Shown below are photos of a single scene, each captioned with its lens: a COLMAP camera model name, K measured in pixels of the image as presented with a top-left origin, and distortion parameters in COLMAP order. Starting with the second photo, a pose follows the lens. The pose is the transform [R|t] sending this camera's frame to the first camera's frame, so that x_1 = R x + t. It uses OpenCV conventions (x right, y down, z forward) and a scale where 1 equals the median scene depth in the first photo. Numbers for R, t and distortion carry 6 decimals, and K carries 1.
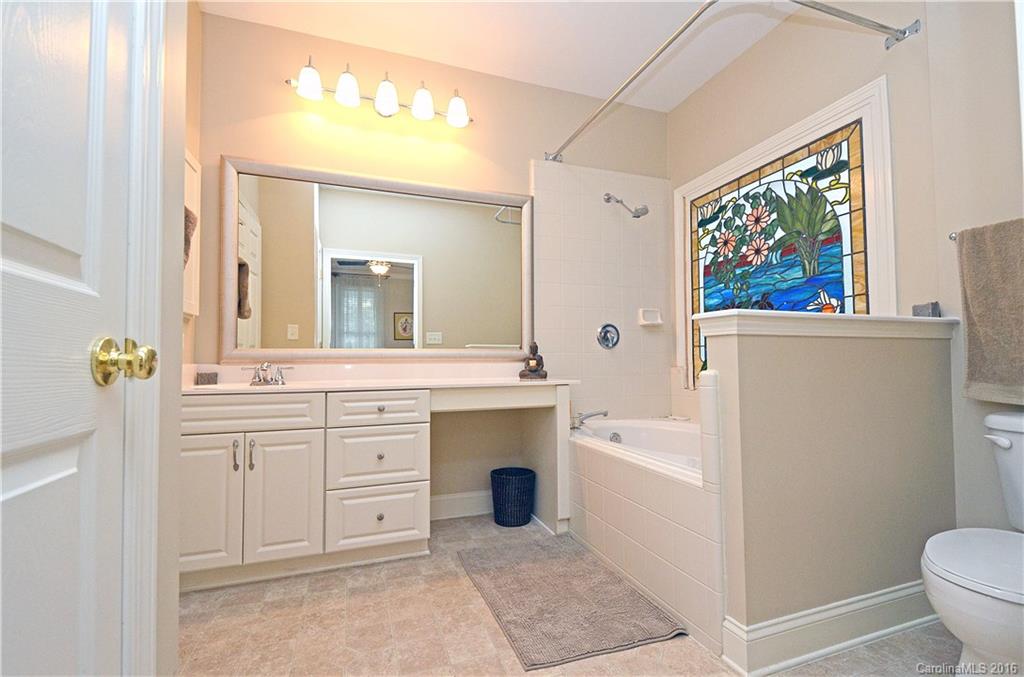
lens RADIAL K [[445.9, 0, 510.4], [0, 445.9, 343.6], [0, 0, 1]] dist [0.031836, -0.018202]
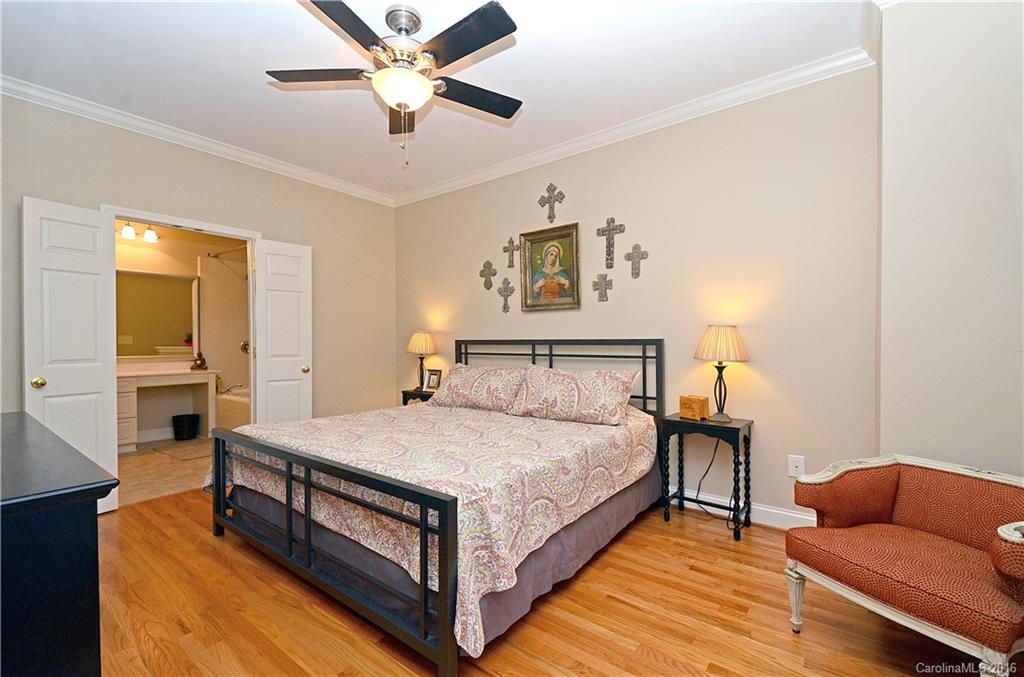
lens RADIAL K [[445.9, 0, 510.4], [0, 445.9, 343.6], [0, 0, 1]] dist [0.031836, -0.018202]
pose [[0.838330, -0.001819, 0.545160, 0.119959], [-0.020841, 0.999157, 0.035382, -0.141157], [-0.544765, -0.041024, 0.837585, -1.461393]]
